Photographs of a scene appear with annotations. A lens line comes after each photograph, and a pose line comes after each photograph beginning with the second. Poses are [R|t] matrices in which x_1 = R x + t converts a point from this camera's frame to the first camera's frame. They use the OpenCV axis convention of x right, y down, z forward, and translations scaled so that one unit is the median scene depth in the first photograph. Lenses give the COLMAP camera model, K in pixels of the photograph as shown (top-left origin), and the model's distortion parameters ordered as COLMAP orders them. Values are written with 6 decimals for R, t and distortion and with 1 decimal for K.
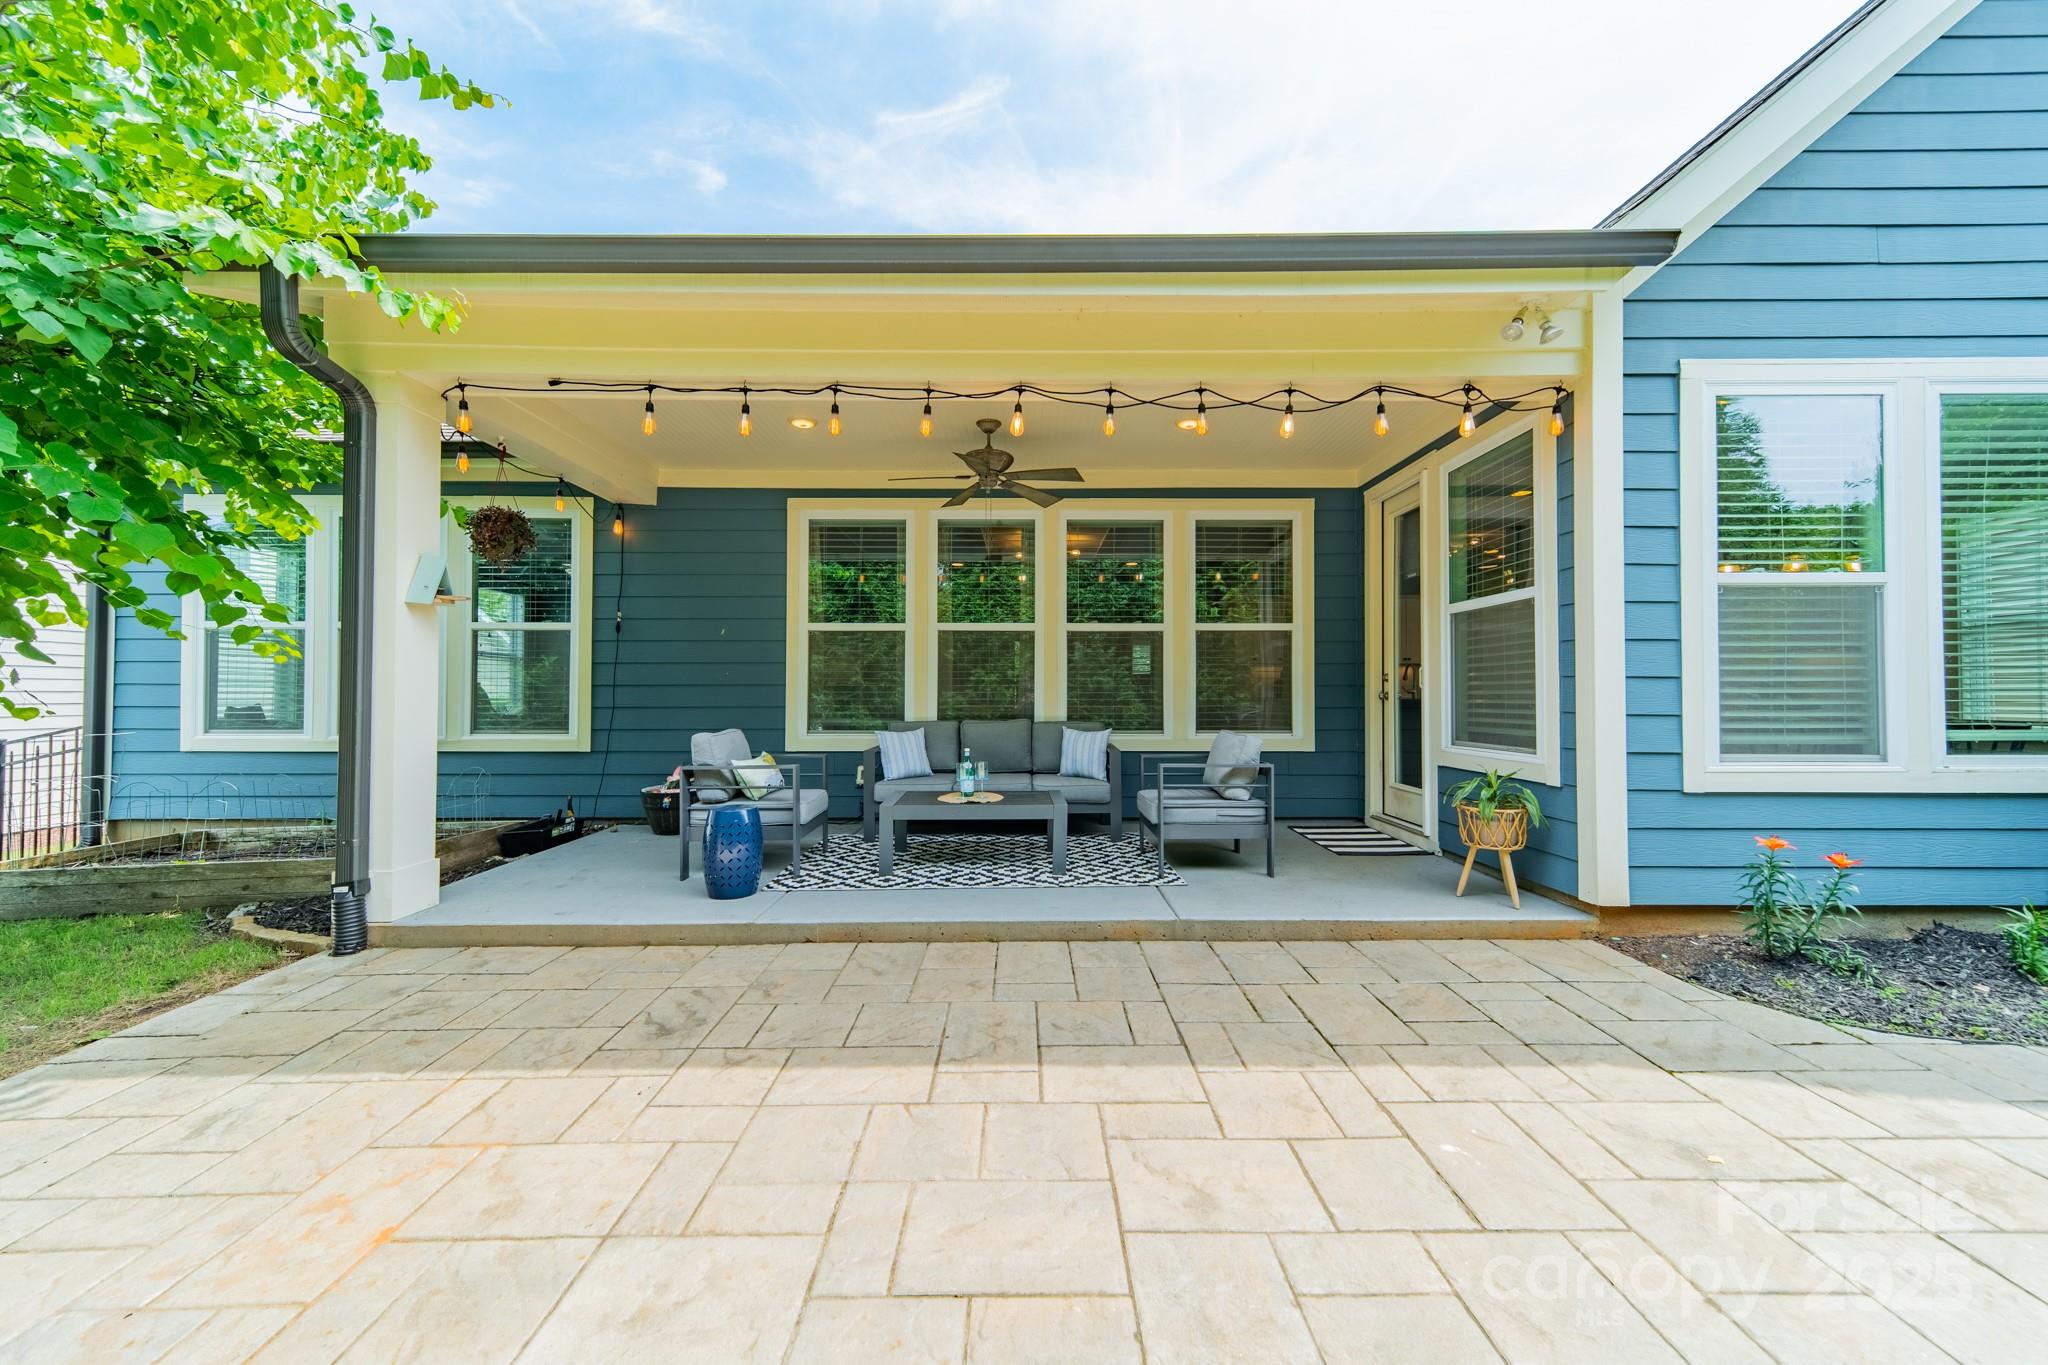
lens RADIAL K [[729.4, 0, 1031.0], [0, 729.4, 680.3], [0, 0, 1]] dist [0.009450, -0.000070]
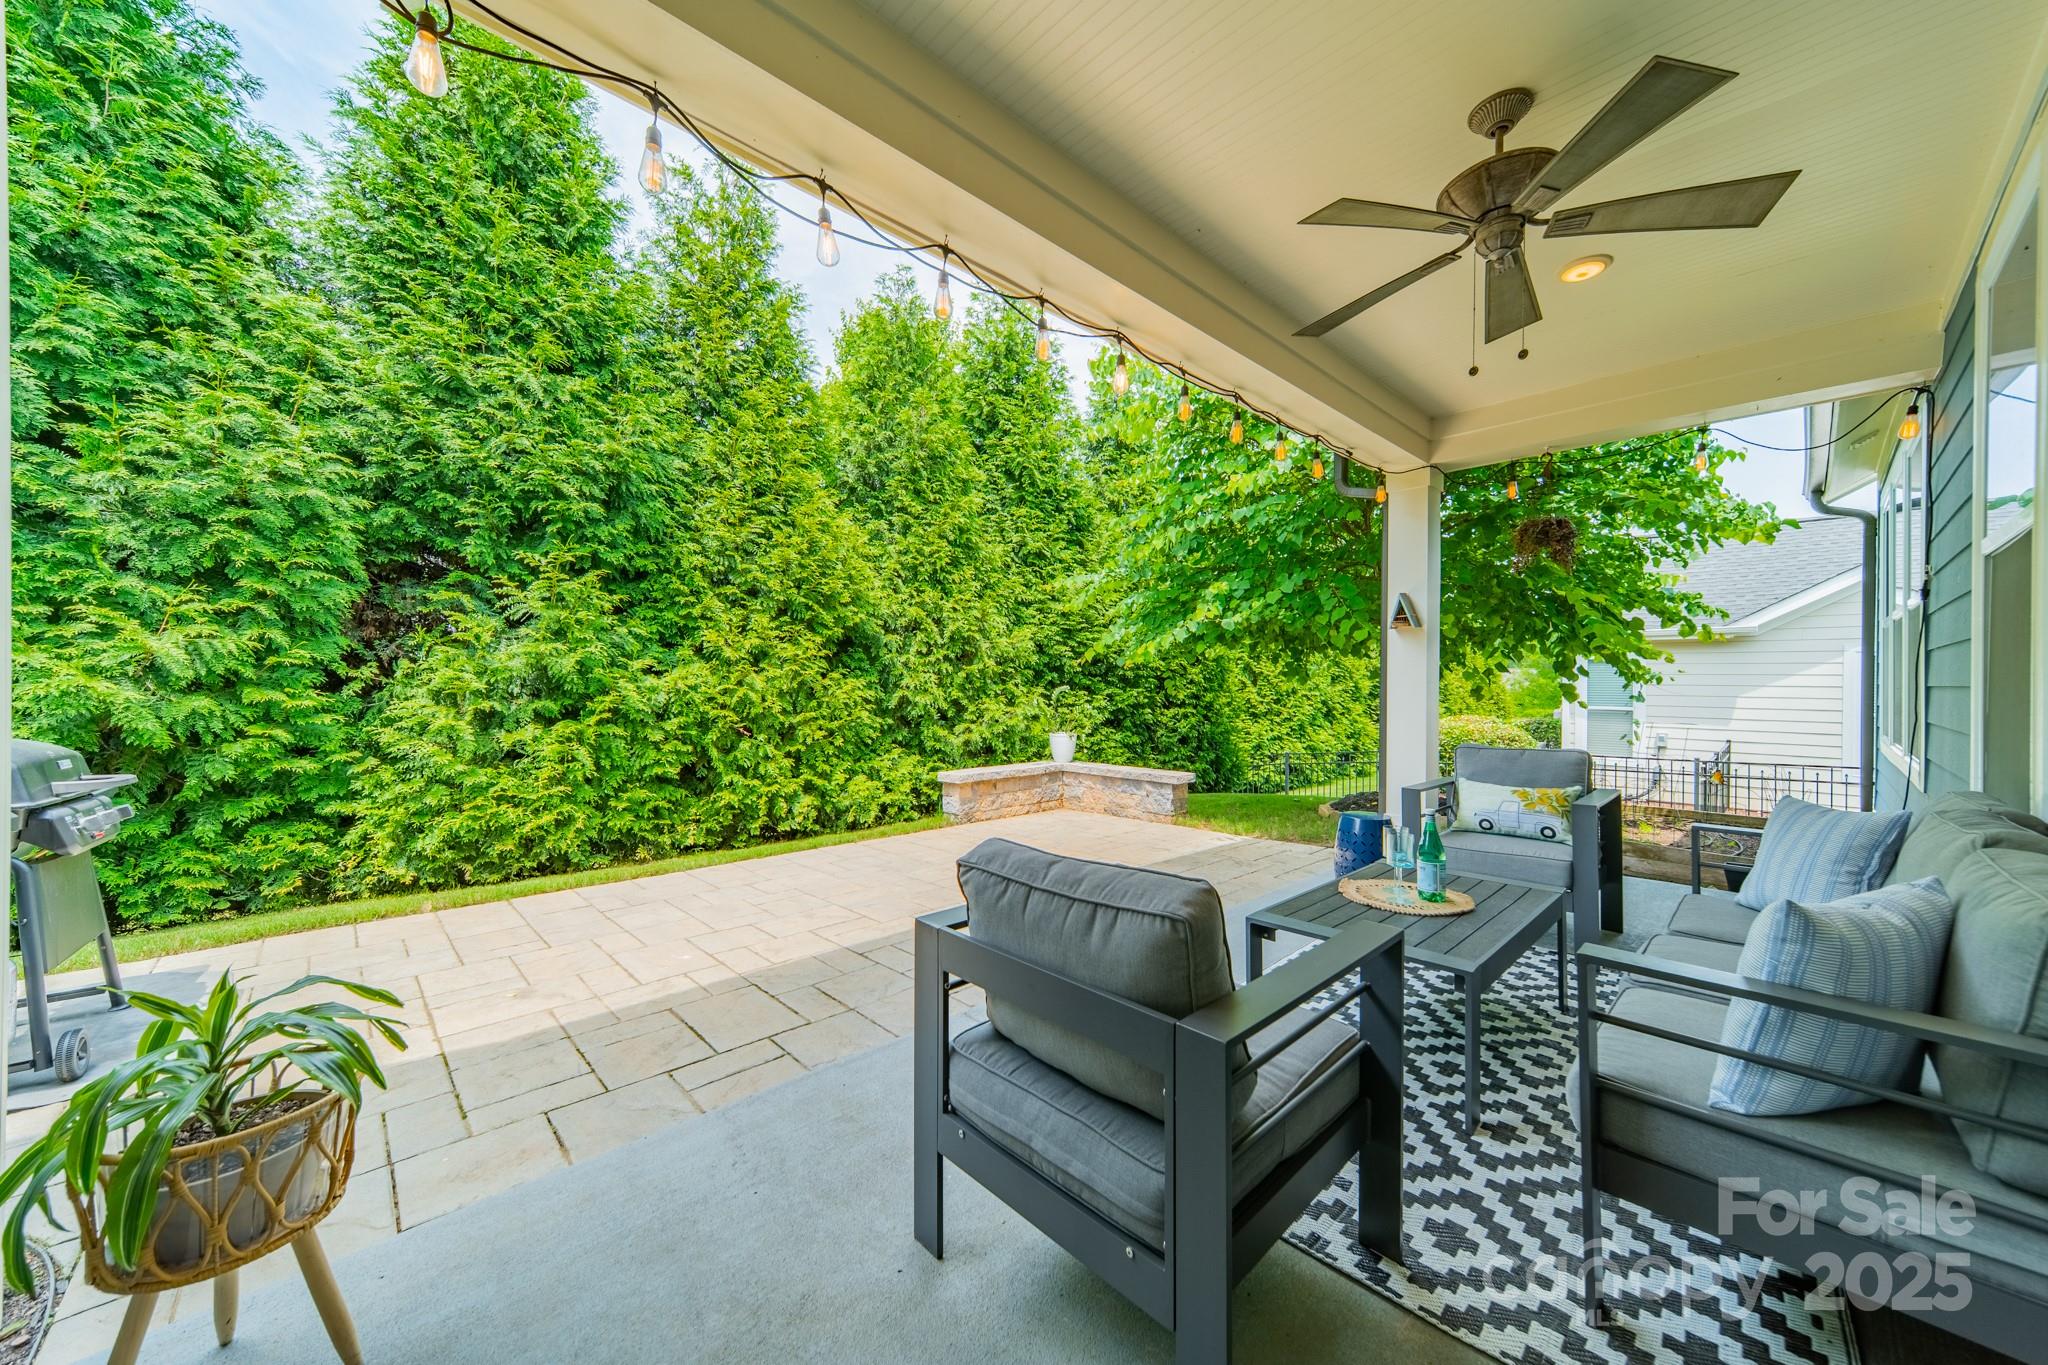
lens RADIAL K [[729.4, 0, 1031.0], [0, 729.4, 680.3], [0, 0, 1]] dist [0.009450, -0.000070]
pose [[-0.728058, -0.001840, -0.685513, 0.627957], [0.007498, 0.999915, -0.010646, 0.008504], [0.685474, -0.012891, -0.727983, 1.527079]]
